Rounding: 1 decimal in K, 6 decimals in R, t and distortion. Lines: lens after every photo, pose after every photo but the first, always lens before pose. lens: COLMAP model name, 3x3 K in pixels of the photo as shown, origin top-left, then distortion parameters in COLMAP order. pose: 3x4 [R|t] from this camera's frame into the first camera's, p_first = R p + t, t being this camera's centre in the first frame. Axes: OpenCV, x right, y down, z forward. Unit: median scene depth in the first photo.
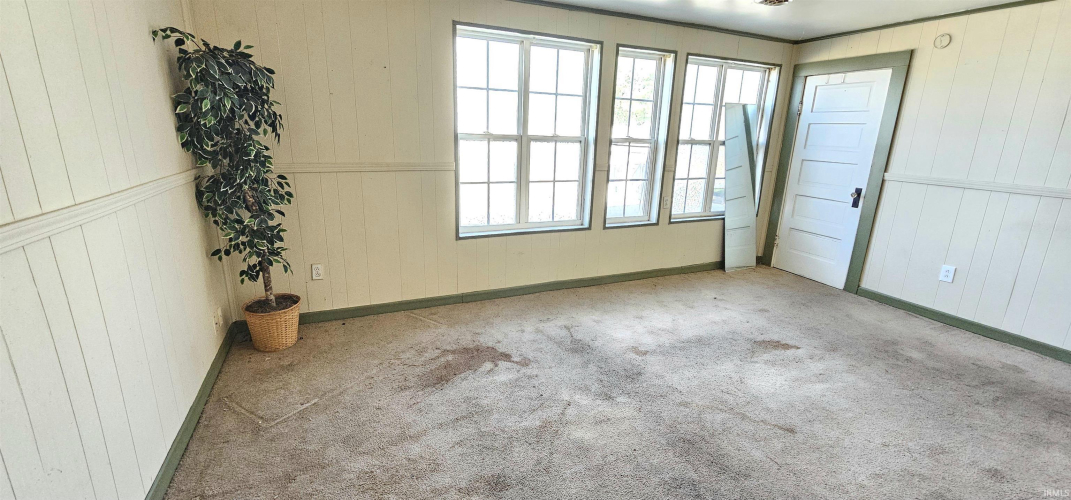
lens RADIAL K [[438.0, 0, 532.9], [0, 438.0, 248.0], [0, 0, 1]] dist [-0.004741, -0.000145]
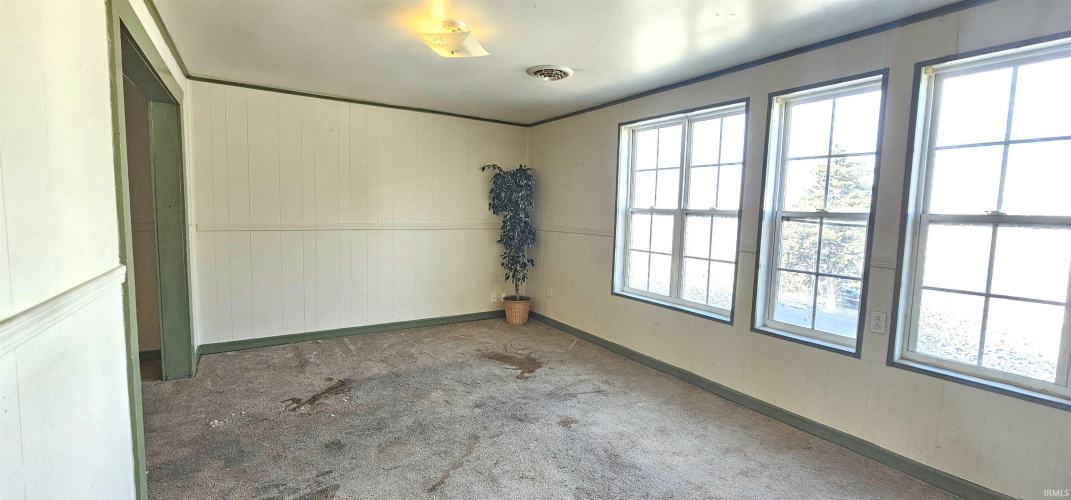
lens RADIAL K [[438.0, 0, 534.5], [0, 438.0, 248.9], [0, 0, 1]] dist [-0.004741, -0.000145]
pose [[0.149032, 0.070613, -0.986308, 0.933325], [-0.264856, 0.963852, 0.028986, -0.113172], [0.952702, 0.256910, 0.162348, 0.553508]]
